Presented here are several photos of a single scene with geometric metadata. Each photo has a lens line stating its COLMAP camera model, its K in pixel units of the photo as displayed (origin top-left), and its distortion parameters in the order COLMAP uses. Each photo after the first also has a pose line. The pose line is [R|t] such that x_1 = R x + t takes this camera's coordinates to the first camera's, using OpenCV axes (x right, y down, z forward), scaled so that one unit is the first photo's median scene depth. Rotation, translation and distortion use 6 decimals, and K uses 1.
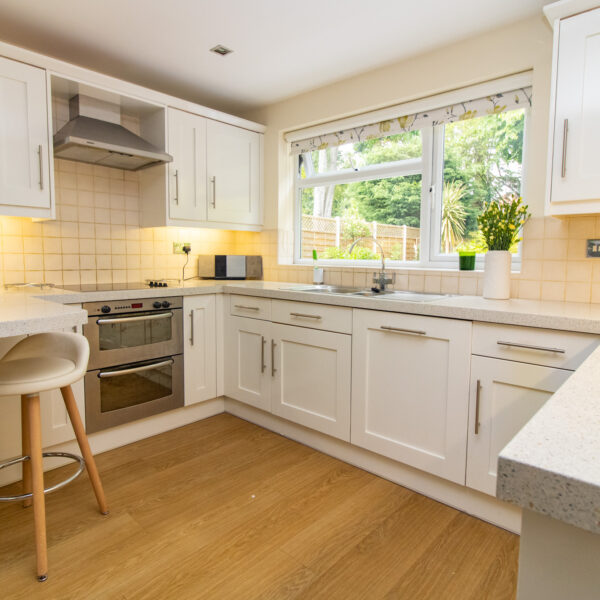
lens RADIAL K [[425.4, 0, 298.4], [0, 425.4, 296.8], [0, 0, 1]] dist [0.003906, 0.004267]
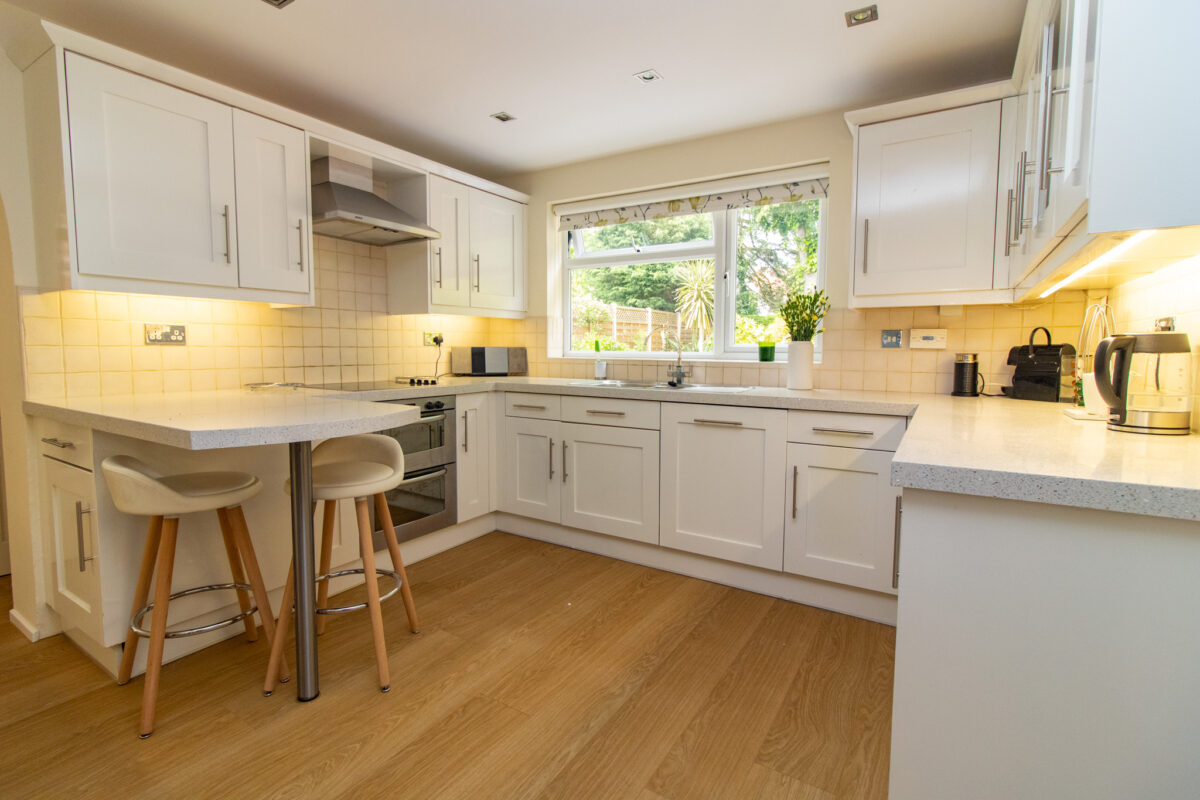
lens RADIAL K [[561.5, 0, 603.8], [0, 561.5, 399.2], [0, 0, 1]] dist [0.012545, 0.000067]
pose [[0.983981, -0.022561, 0.176842, -0.199772], [0.023022, 0.999735, -0.000557, 0.016542], [-0.176782, 0.004620, 0.984239, -0.195276]]
